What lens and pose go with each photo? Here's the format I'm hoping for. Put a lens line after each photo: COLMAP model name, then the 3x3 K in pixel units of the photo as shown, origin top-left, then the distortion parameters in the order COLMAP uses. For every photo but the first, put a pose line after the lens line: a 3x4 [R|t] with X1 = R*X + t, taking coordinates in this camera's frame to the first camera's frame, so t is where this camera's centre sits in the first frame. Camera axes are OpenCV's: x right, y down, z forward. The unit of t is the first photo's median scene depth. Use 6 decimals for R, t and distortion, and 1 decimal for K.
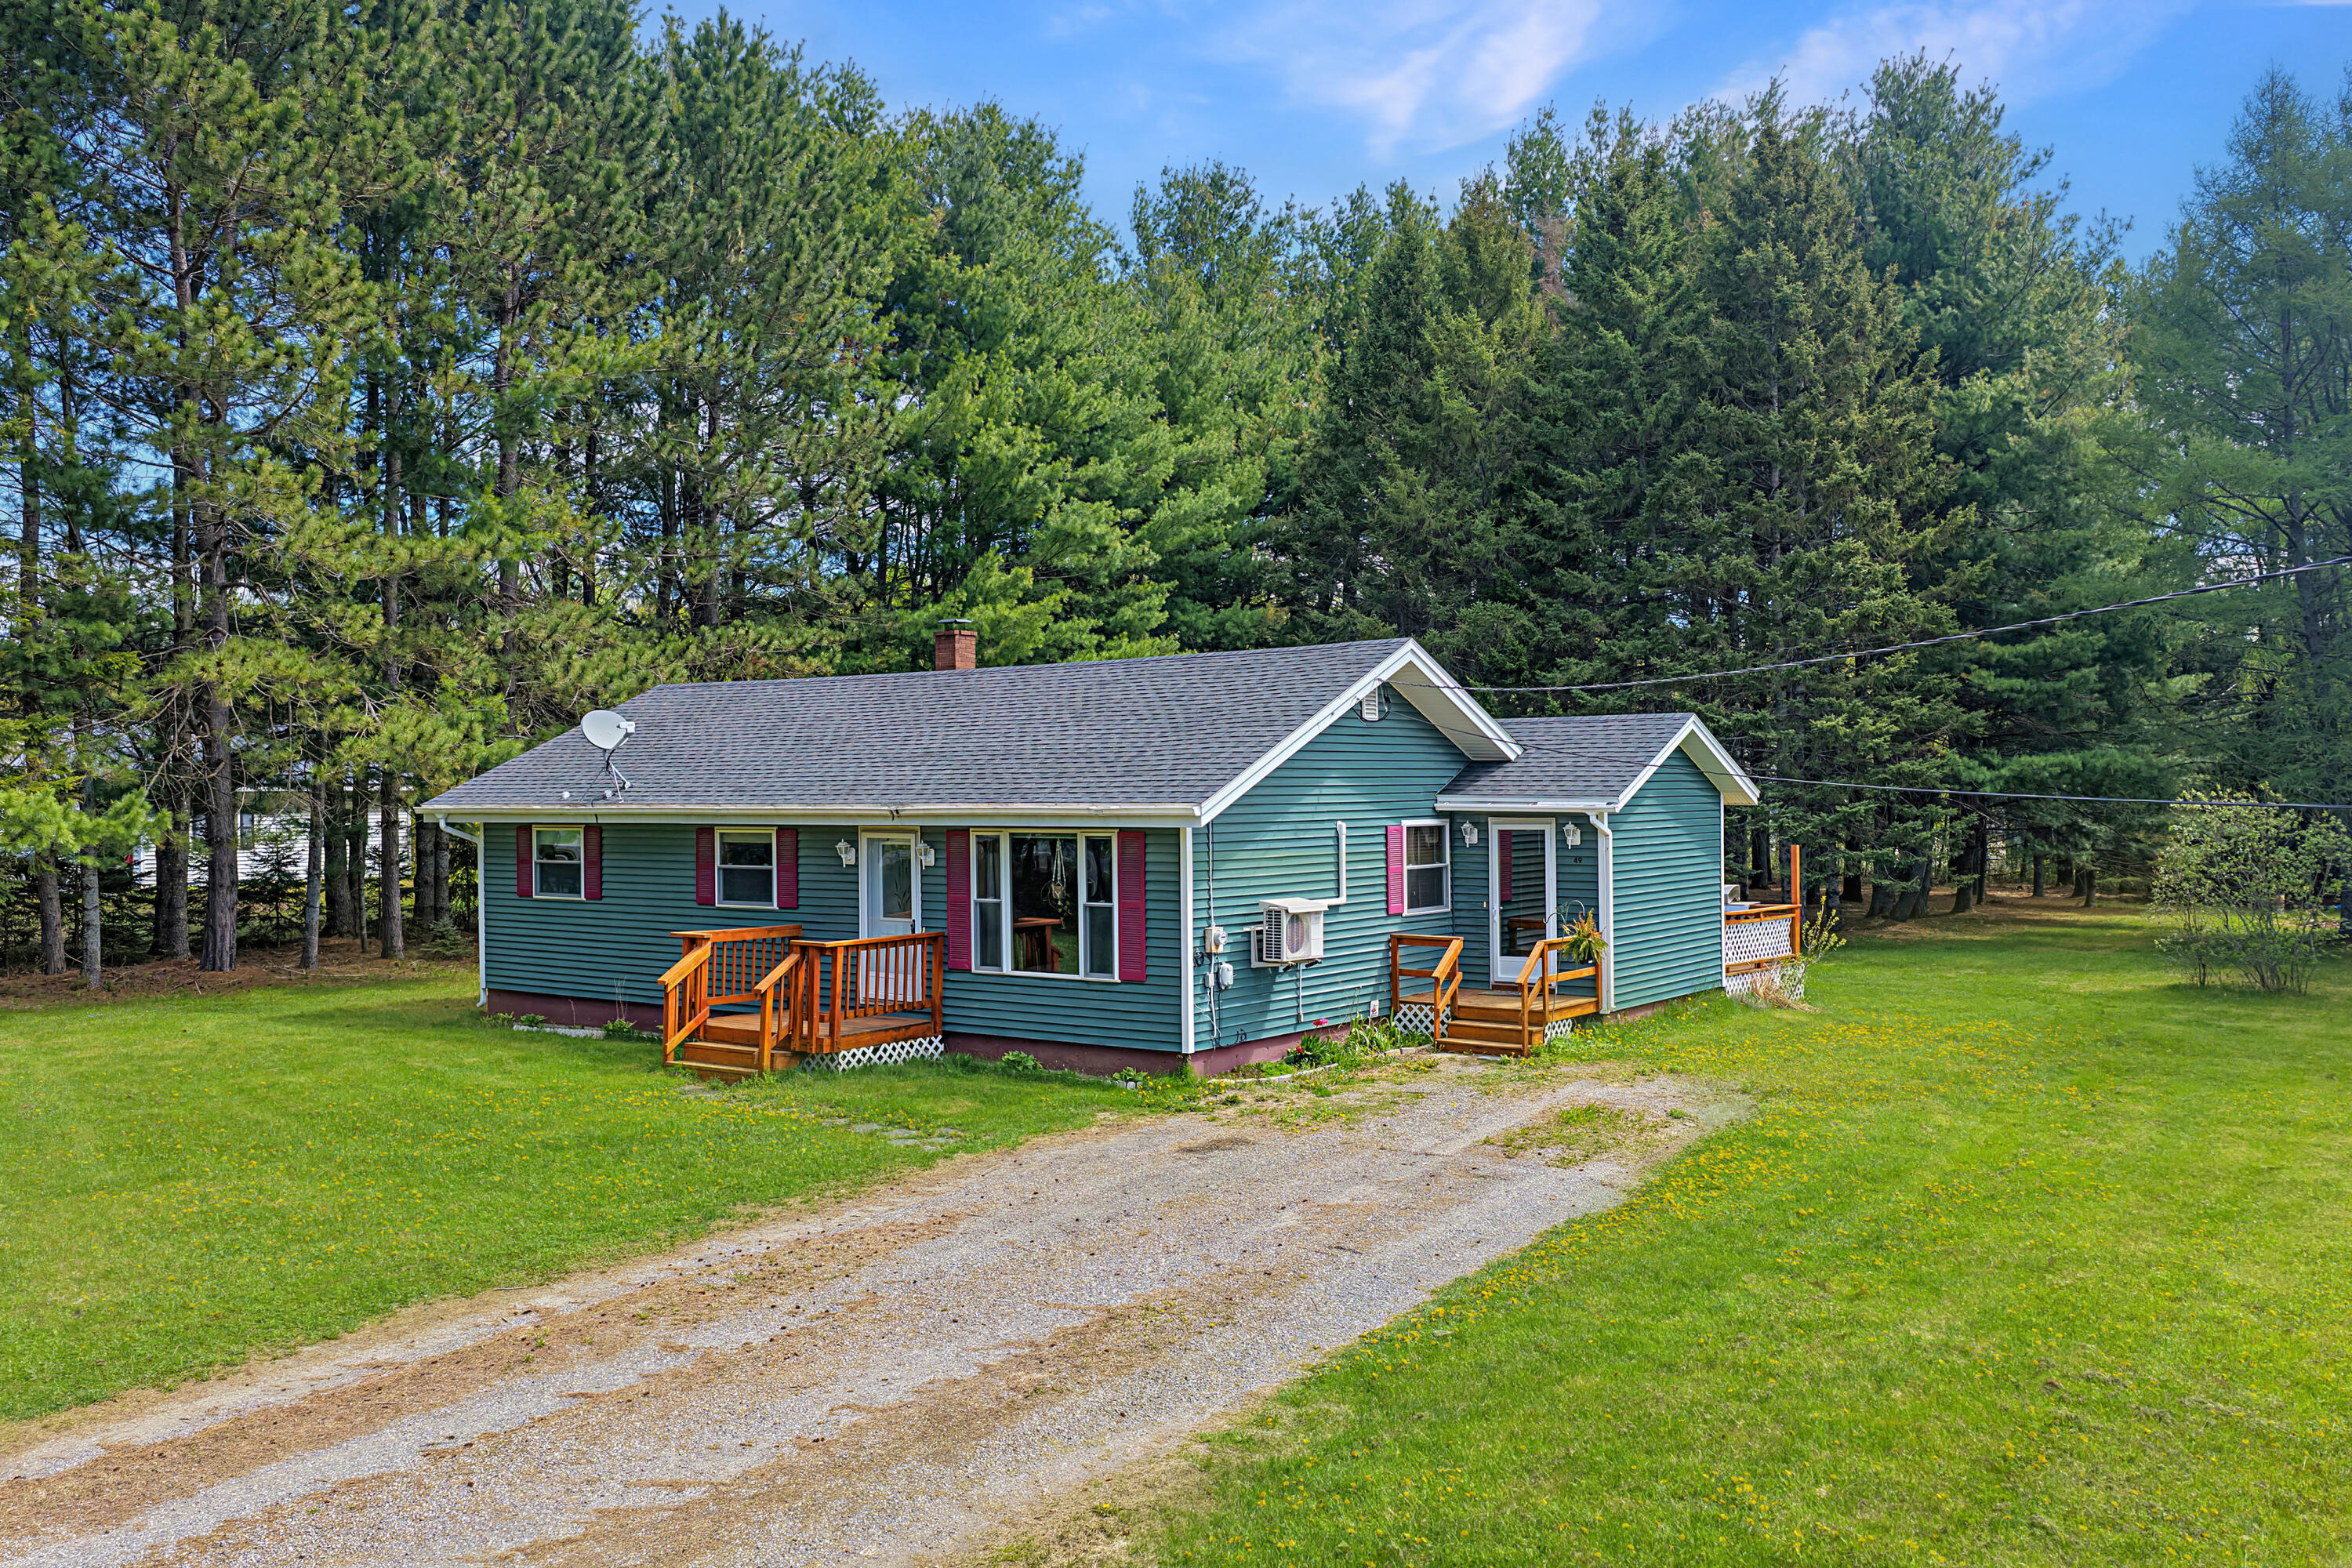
lens RADIAL K [[1951.2, 0, 1205.8], [0, 1951.2, 793.3], [0, 0, 1]] dist [-0.009140, -0.005756]
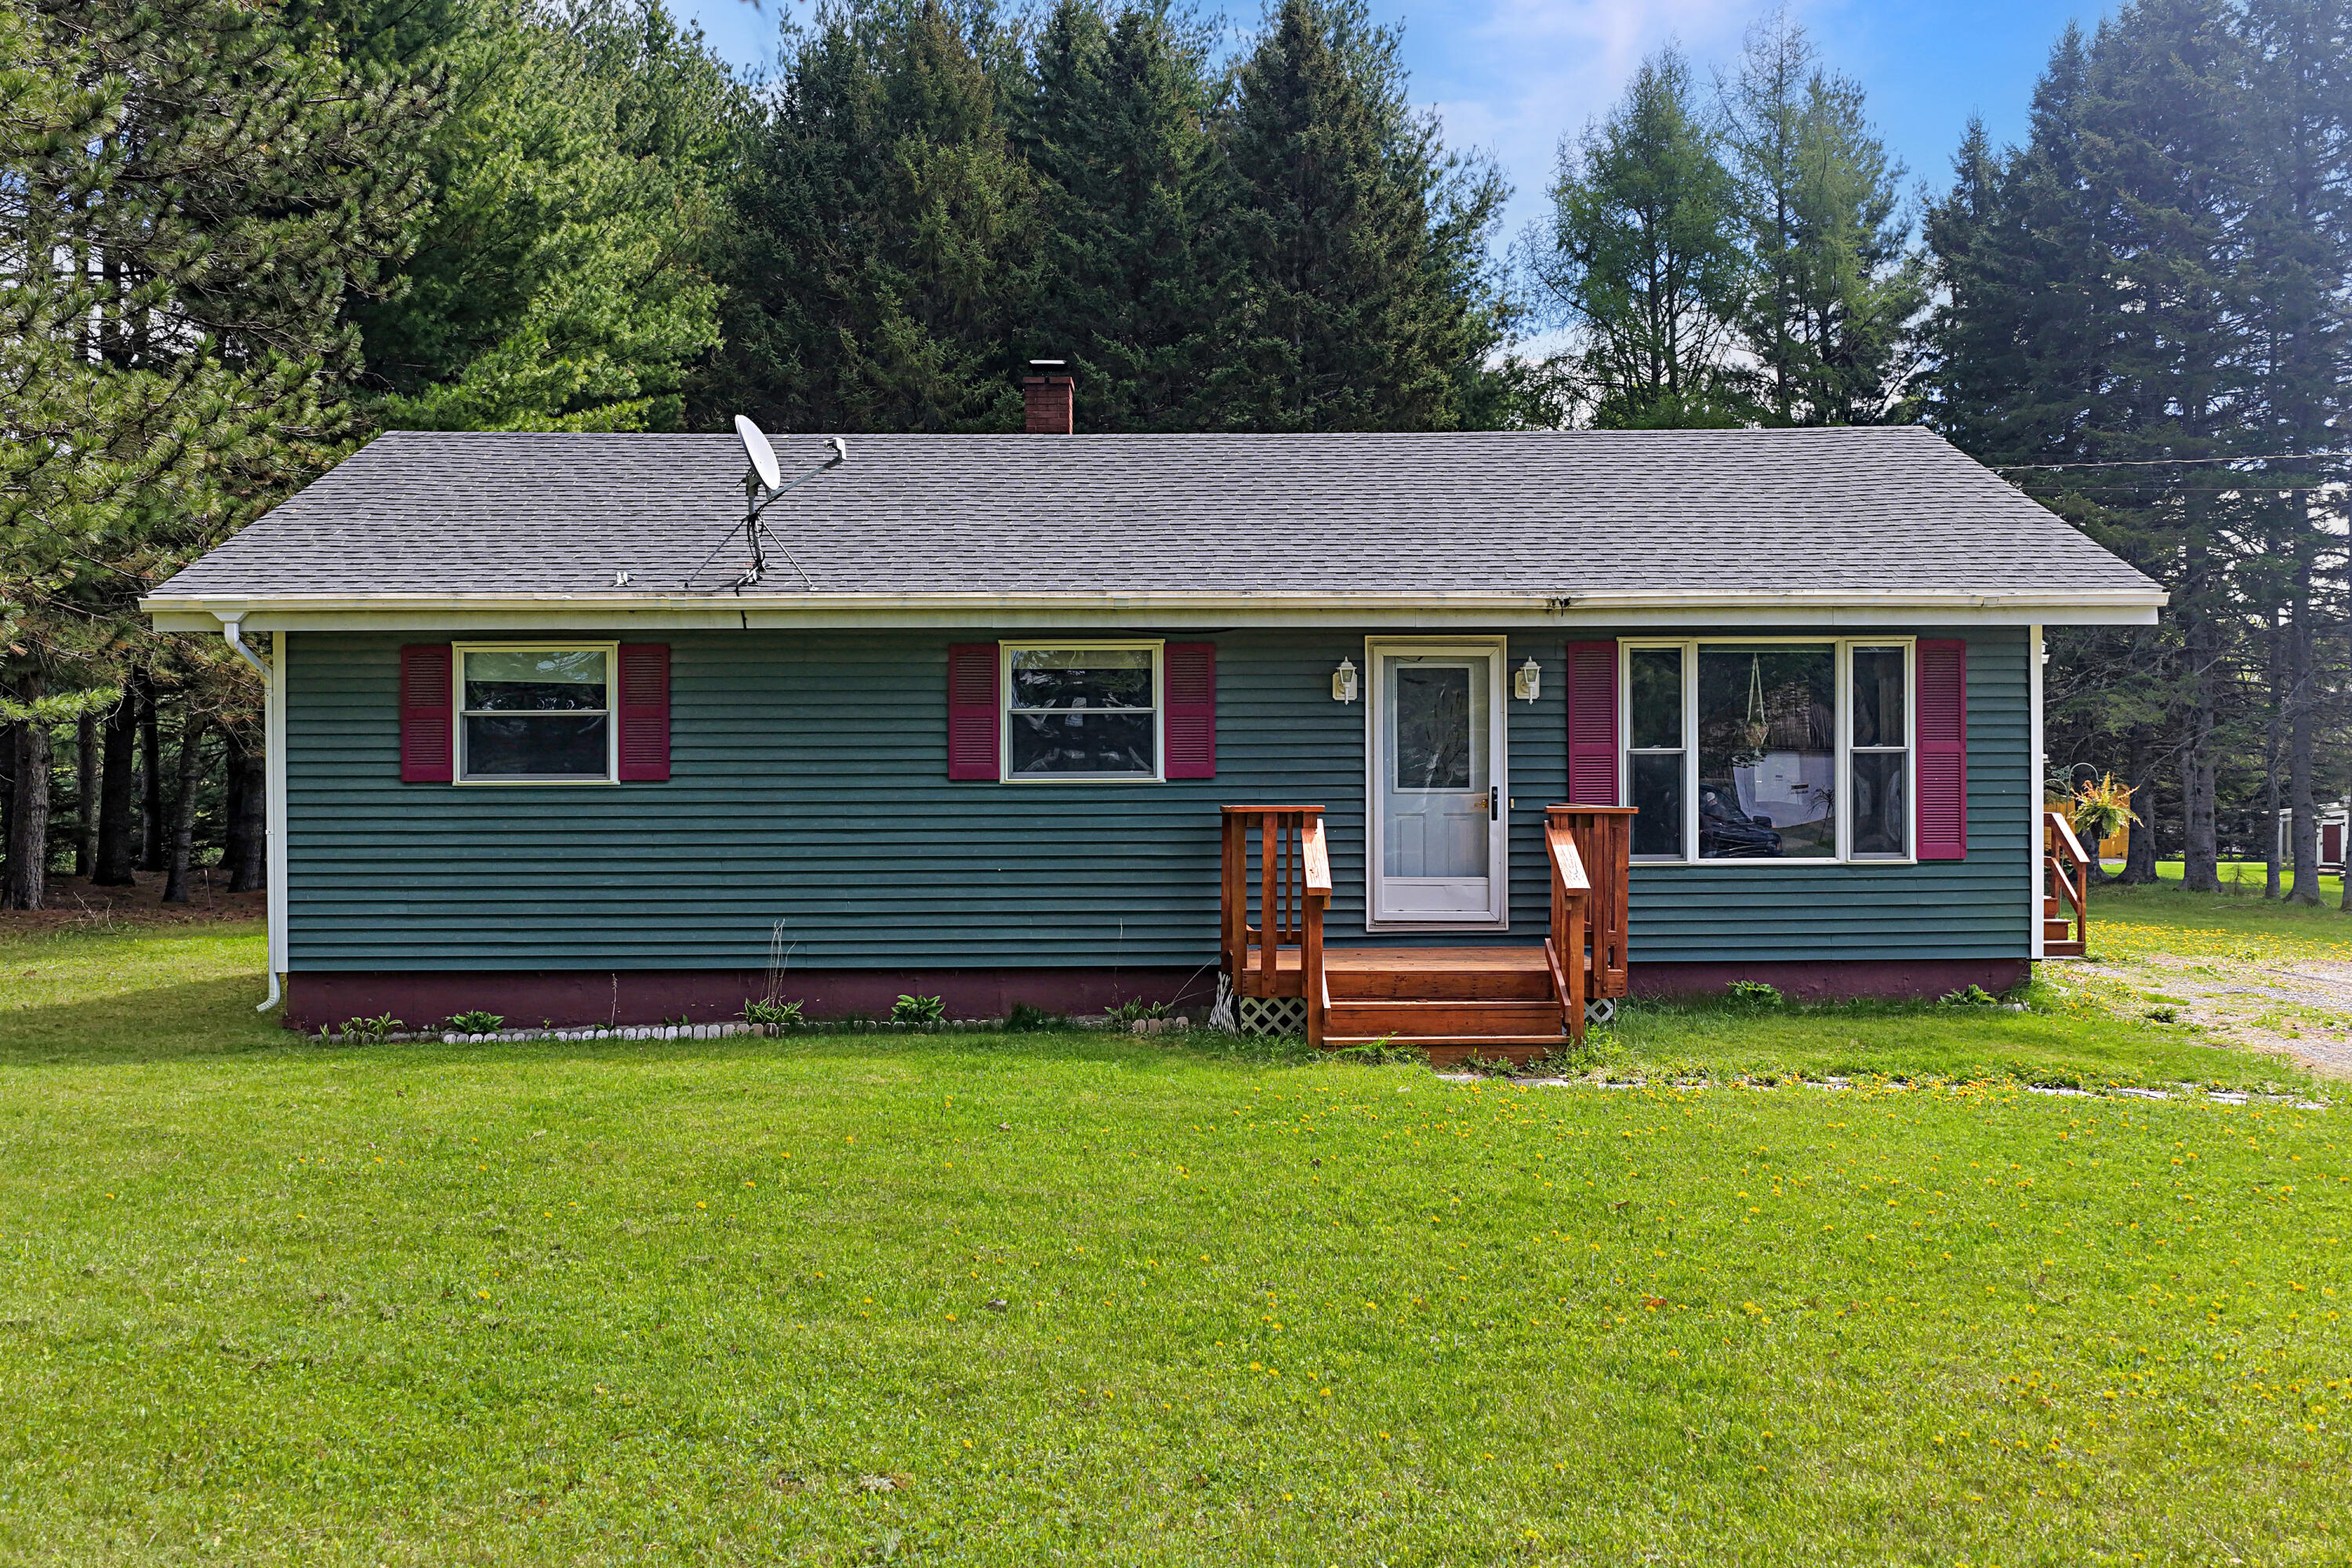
lens RADIAL K [[1951.2, 0, 1205.8], [0, 1951.2, 793.3], [0, 0, 1]] dist [-0.009140, -0.005756]
pose [[0.785391, 0.002149, 0.618996, -0.583761], [-0.000937, 0.999997, -0.002283, 0.065708], [-0.618999, 0.001213, 0.785391, 0.550851]]
